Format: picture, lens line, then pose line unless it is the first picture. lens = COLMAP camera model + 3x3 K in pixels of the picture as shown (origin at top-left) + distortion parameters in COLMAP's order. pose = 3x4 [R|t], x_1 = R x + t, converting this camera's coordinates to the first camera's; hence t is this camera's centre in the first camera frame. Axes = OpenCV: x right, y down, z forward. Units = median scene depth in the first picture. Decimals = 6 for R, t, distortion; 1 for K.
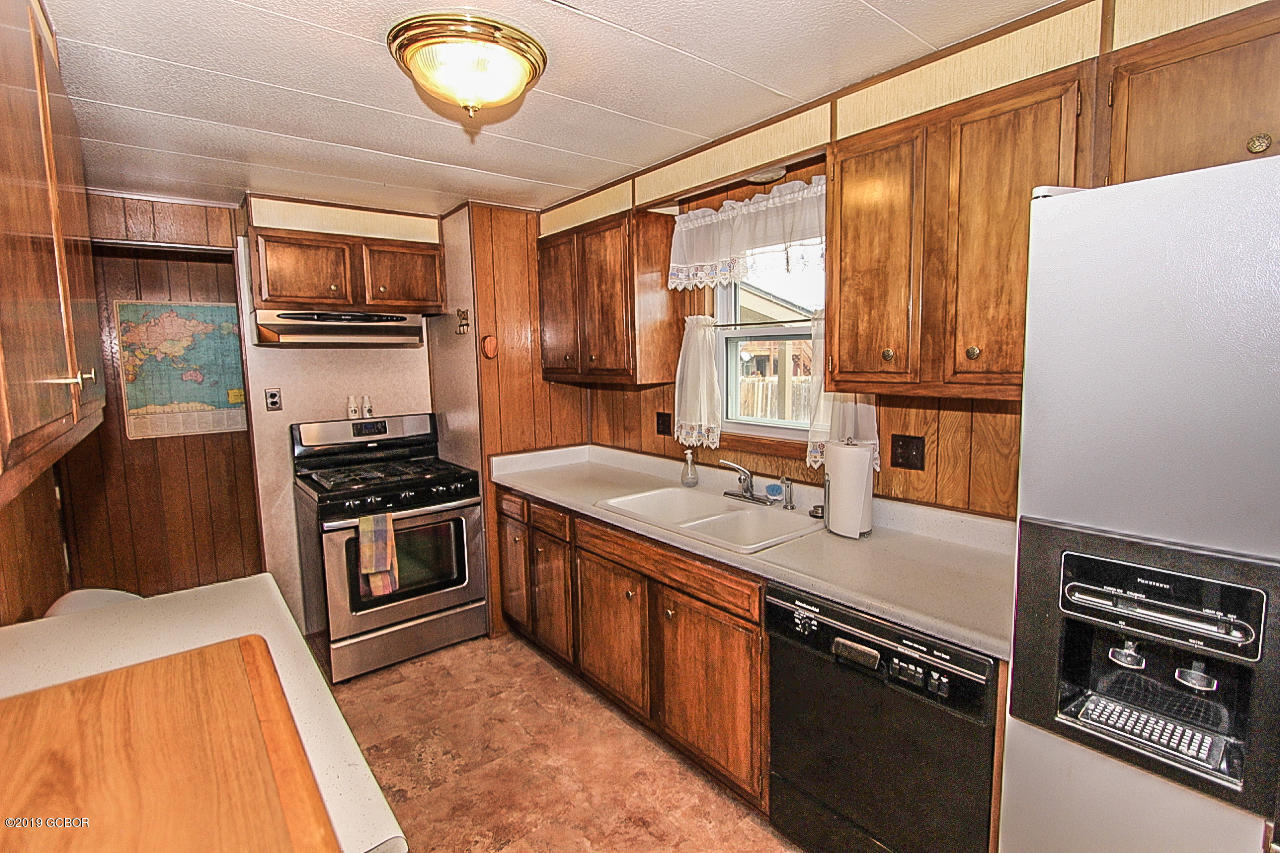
lens RADIAL K [[590.5, 0, 643.7], [0, 590.5, 415.4], [0, 0, 1]] dist [-0.016565, 0.002606]
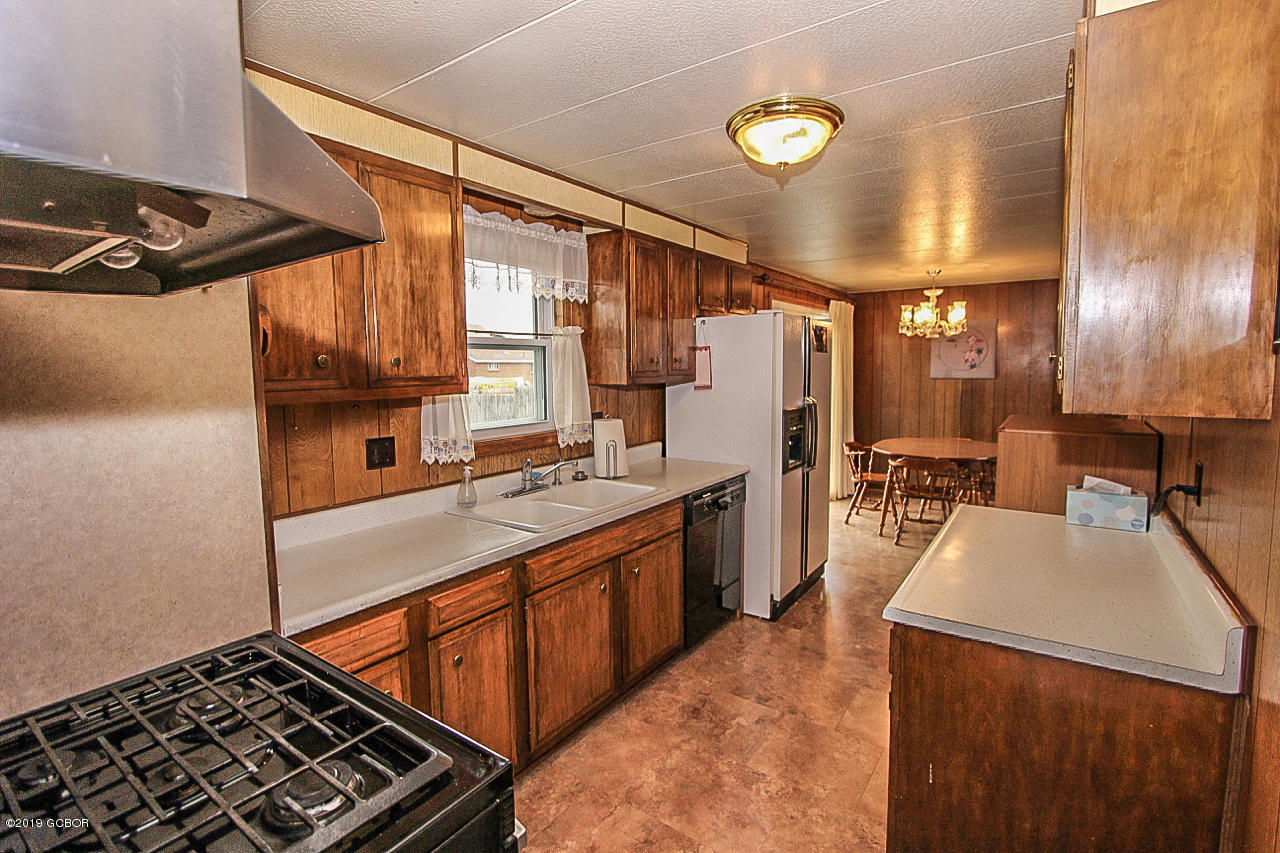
lens RADIAL K [[590.5, 0, 643.7], [0, 590.5, 415.4], [0, 0, 1]] dist [-0.016565, 0.002606]
pose [[-0.270150, -0.060669, 0.960905, -0.801959], [0.114020, 0.988974, 0.094497, -0.067837], [-0.956043, 0.135091, -0.260254, 0.911990]]
